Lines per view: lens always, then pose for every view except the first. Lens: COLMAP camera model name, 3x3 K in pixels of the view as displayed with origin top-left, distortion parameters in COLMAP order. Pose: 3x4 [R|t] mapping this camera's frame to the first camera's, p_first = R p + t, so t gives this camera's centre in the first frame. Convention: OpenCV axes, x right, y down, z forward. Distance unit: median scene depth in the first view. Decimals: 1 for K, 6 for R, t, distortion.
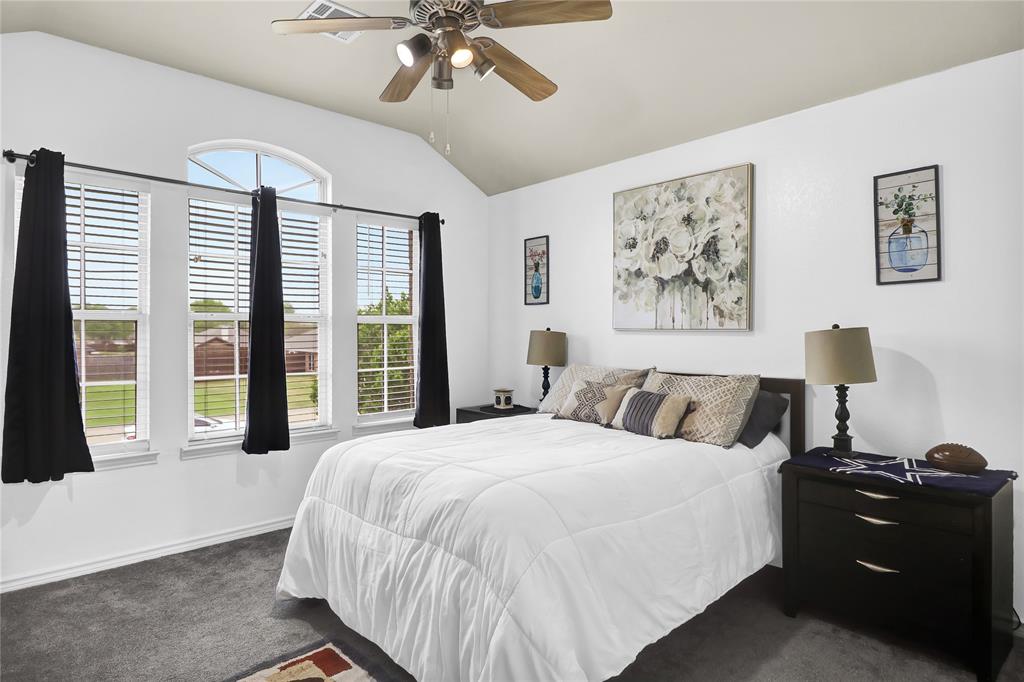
lens RADIAL K [[565.9, 0, 502.7], [0, 565.9, 338.6], [0, 0, 1]] dist [0.000535, -0.010216]
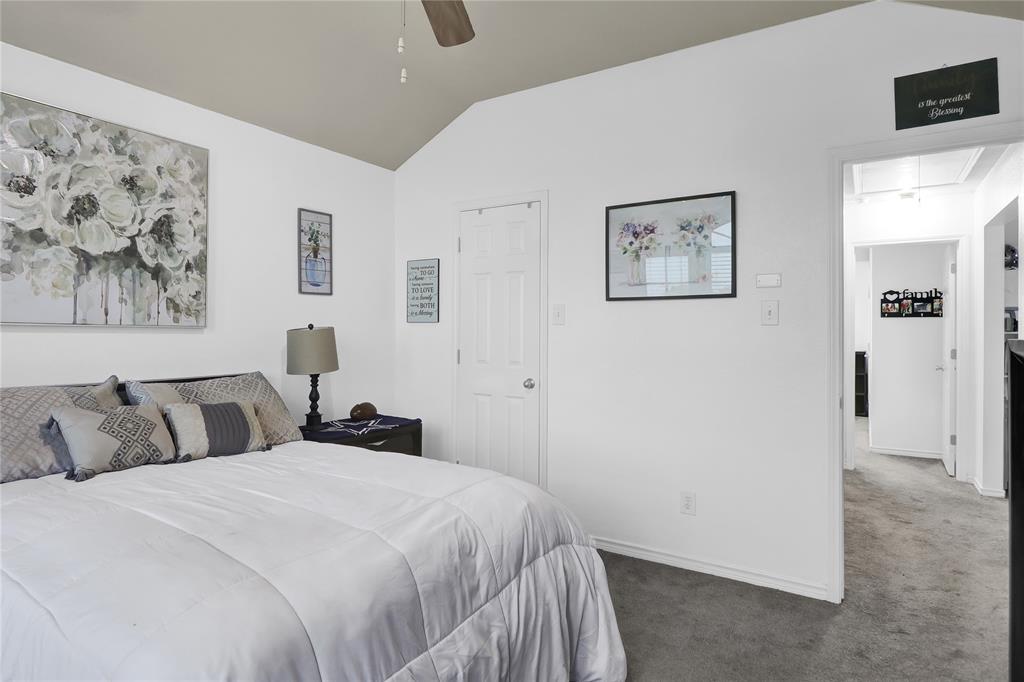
lens RADIAL K [[565.9, 0, 502.7], [0, 565.9, 338.6], [0, 0, 1]] dist [0.000535, -0.010216]
pose [[-0.259992, -0.011264, 0.965545, -0.564320], [0.002953, 0.999918, 0.012460, -0.006342], [-0.965606, 0.006091, -0.259937, 0.726657]]
